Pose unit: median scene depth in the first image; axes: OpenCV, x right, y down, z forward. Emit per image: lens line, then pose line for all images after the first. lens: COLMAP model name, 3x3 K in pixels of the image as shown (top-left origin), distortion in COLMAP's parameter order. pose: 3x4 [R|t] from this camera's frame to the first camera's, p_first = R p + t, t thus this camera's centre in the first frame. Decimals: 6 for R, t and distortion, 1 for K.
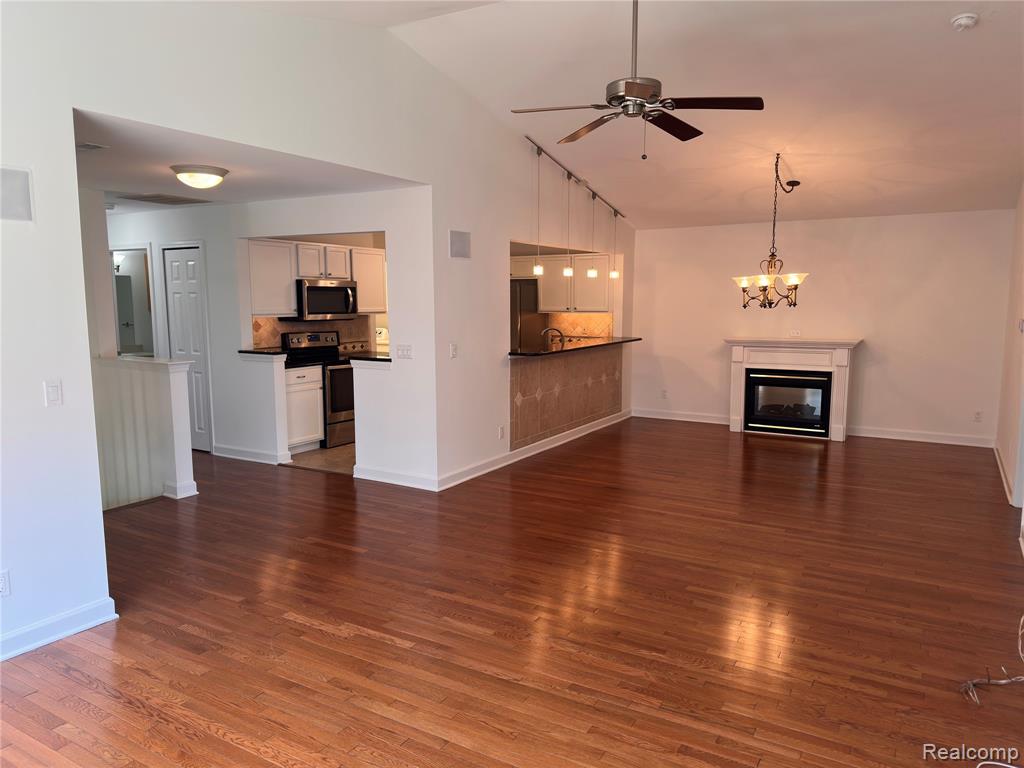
lens RADIAL K [[731.5, 0, 512.6], [0, 731.5, 384.9], [0, 0, 1]] dist [0.001626, -0.001272]
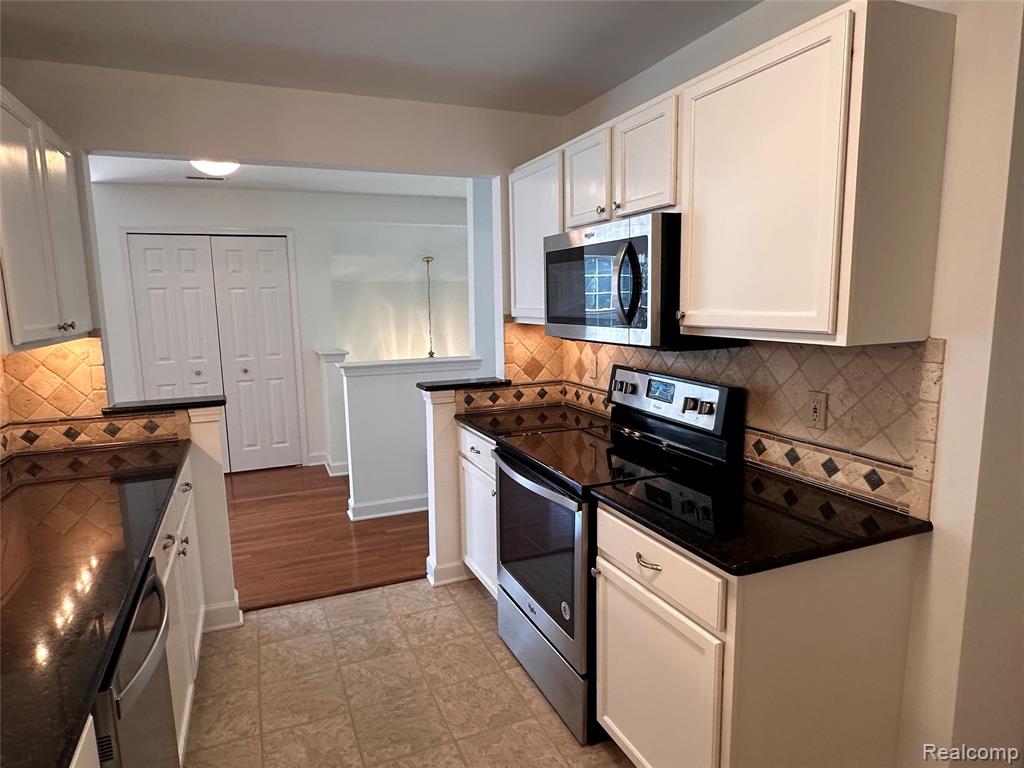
lens RADIAL K [[619.8, 0, 514.8], [0, 619.8, 383.9], [0, 0, 1]] dist [-0.006488, 0.004423]
pose [[-0.592662, 0.117996, -0.796762, 0.014906], [-0.084115, 0.974735, 0.206921, -0.139424], [0.801047, 0.189654, -0.567763, 1.254923]]
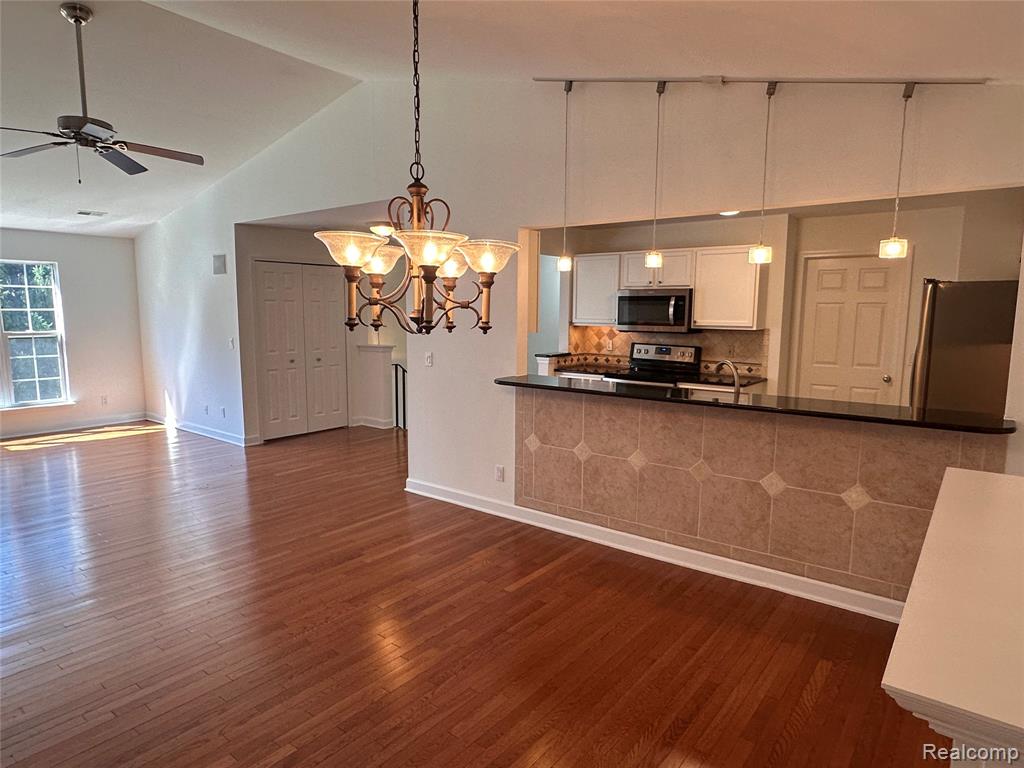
lens RADIAL K [[619.8, 0, 514.9], [0, 619.8, 386.2], [0, 0, 1]] dist [-0.006488, 0.004423]
pose [[-0.128167, 0.121948, -0.984227, 0.604515], [-0.129514, 0.981855, 0.138520, -0.118006], [0.983260, 0.145225, -0.110047, 1.022602]]
